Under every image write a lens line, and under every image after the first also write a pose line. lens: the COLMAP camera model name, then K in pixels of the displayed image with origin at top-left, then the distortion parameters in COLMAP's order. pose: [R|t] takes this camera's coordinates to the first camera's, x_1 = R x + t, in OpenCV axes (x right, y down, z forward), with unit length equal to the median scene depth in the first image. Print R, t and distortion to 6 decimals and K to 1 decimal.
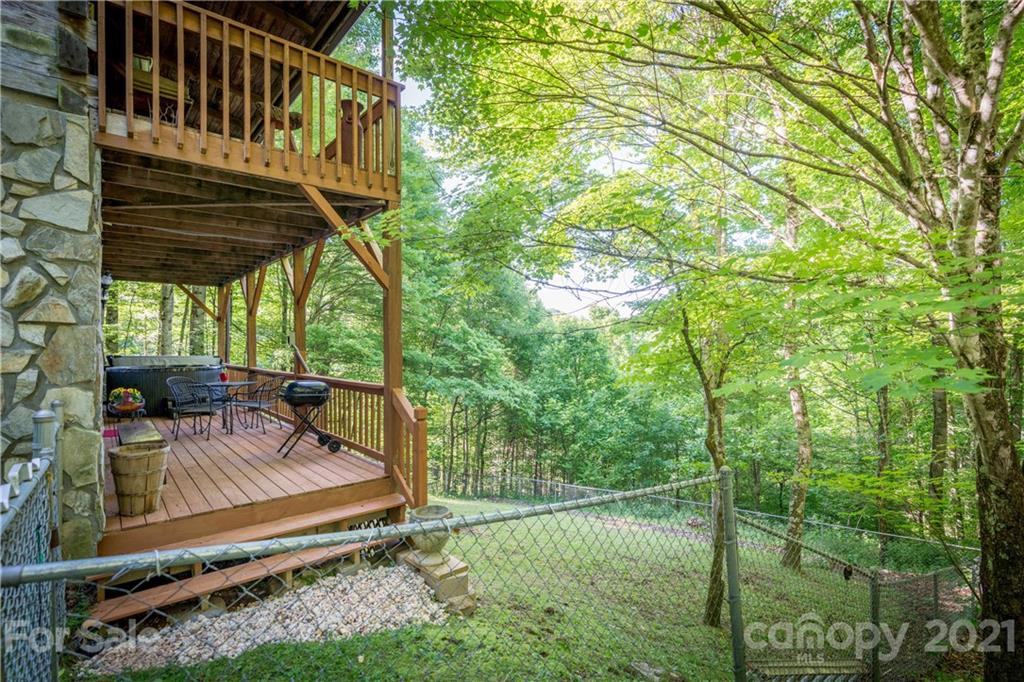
lens RADIAL K [[485.5, 0, 512.0], [0, 485.5, 341.0], [0, 0, 1]] dist [0.000292, -0.000149]
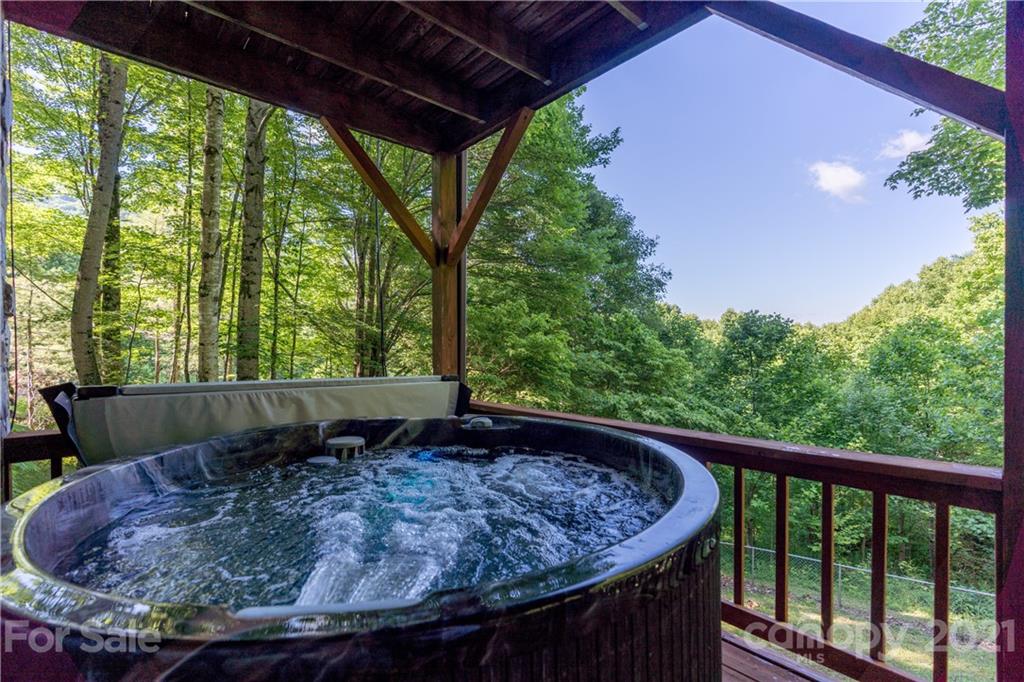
lens RADIAL K [[457.3, 0, 512.0], [0, 457.3, 341.0], [0, 0, 1]] dist [-0.000598, -0.000234]
pose [[0.999772, -0.000286, 0.021352, -0.296502], [0.000298, 1.000000, -0.000567, 0.004461], [-0.021352, 0.000573, 0.999772, 0.372940]]
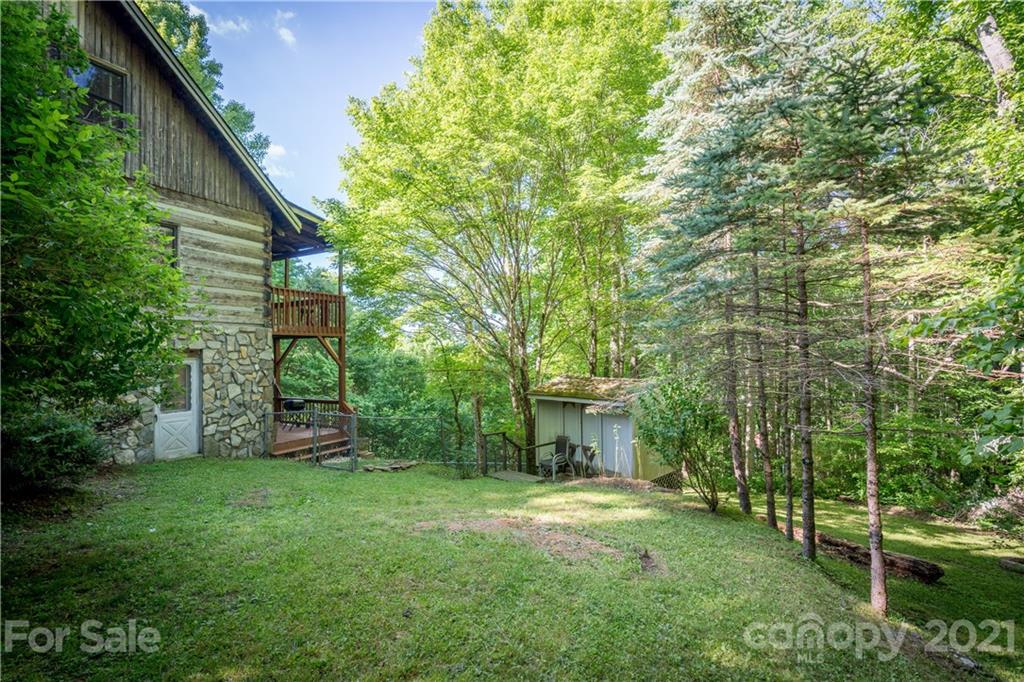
lens RADIAL K [[485.5, 0, 512.0], [0, 485.5, 341.0], [0, 0, 1]] dist [0.000292, -0.000149]
pose [[0.936673, 0.007232, 0.350131, -0.074019], [0.000751, 0.999743, -0.022658, -0.045937], [-0.350204, 0.021486, 0.936427, -0.488686]]
